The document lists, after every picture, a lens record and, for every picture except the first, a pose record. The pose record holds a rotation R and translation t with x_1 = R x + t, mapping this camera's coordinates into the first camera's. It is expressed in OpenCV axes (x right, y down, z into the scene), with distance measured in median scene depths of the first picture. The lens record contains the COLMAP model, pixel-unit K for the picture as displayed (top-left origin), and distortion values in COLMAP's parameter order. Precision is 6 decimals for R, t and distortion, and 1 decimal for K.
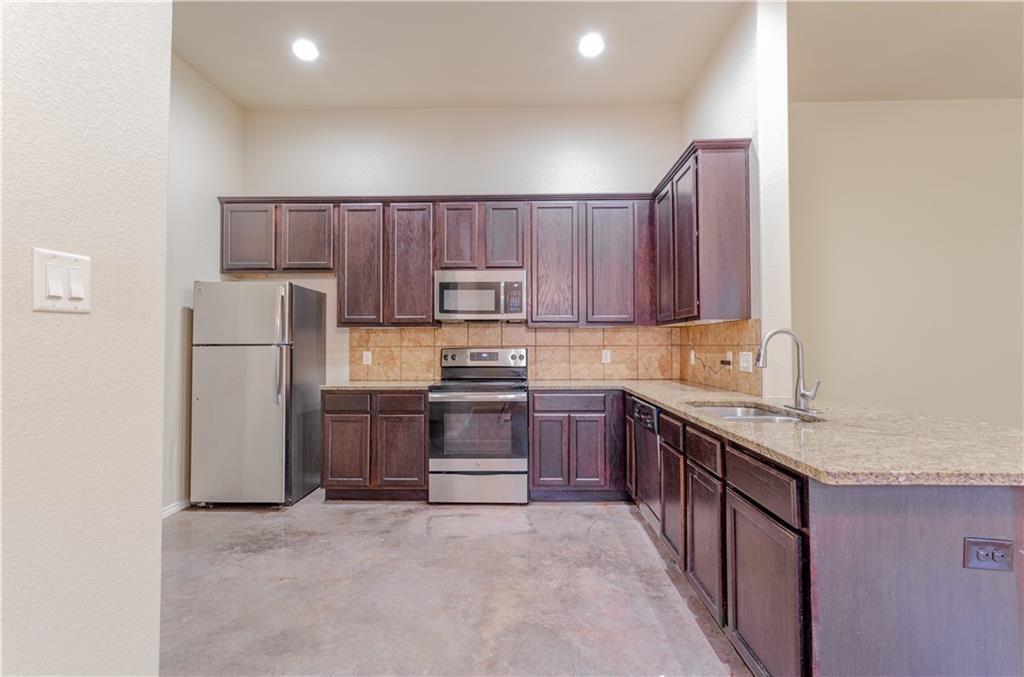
lens RADIAL K [[479.6, 0, 505.5], [0, 479.6, 332.6], [0, 0, 1]] dist [0.002128, 0.001016]
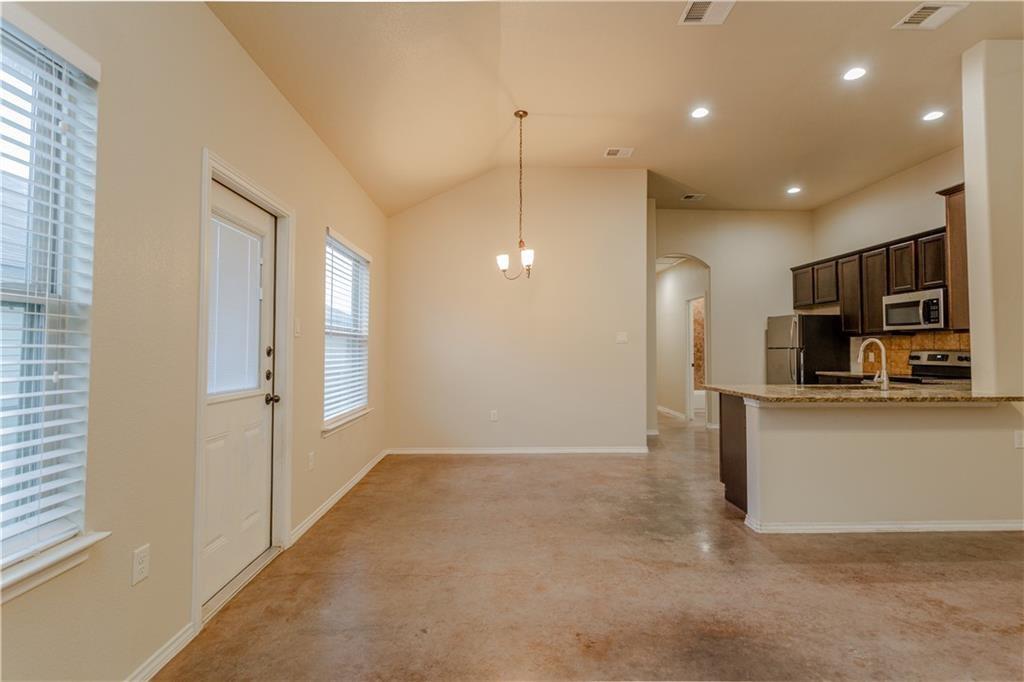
lens RADIAL K [[479.6, 0, 518.3], [0, 479.6, 332.9], [0, 0, 1]] dist [0.002128, 0.001016]
pose [[0.060464, -0.030123, -0.997716, 1.218011], [0.023819, 0.999303, -0.028728, -0.005272], [0.997886, -0.022028, 0.061139, -0.174452]]
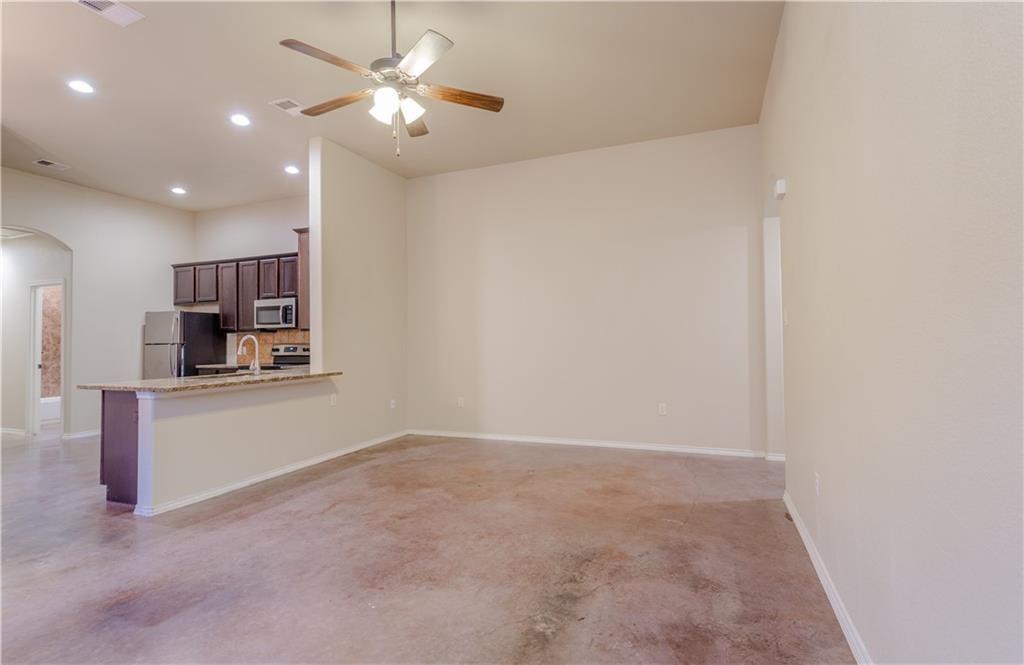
lens RADIAL K [[489.1, 0, 513.7], [0, 489.1, 327.9], [0, 0, 1]] dist [0.002095, 0.002198]
pose [[0.935028, -0.018868, -0.354072, 1.363336], [0.019782, 0.999804, -0.001040, -0.008379], [0.354022, -0.006032, 0.935218, -0.326876]]
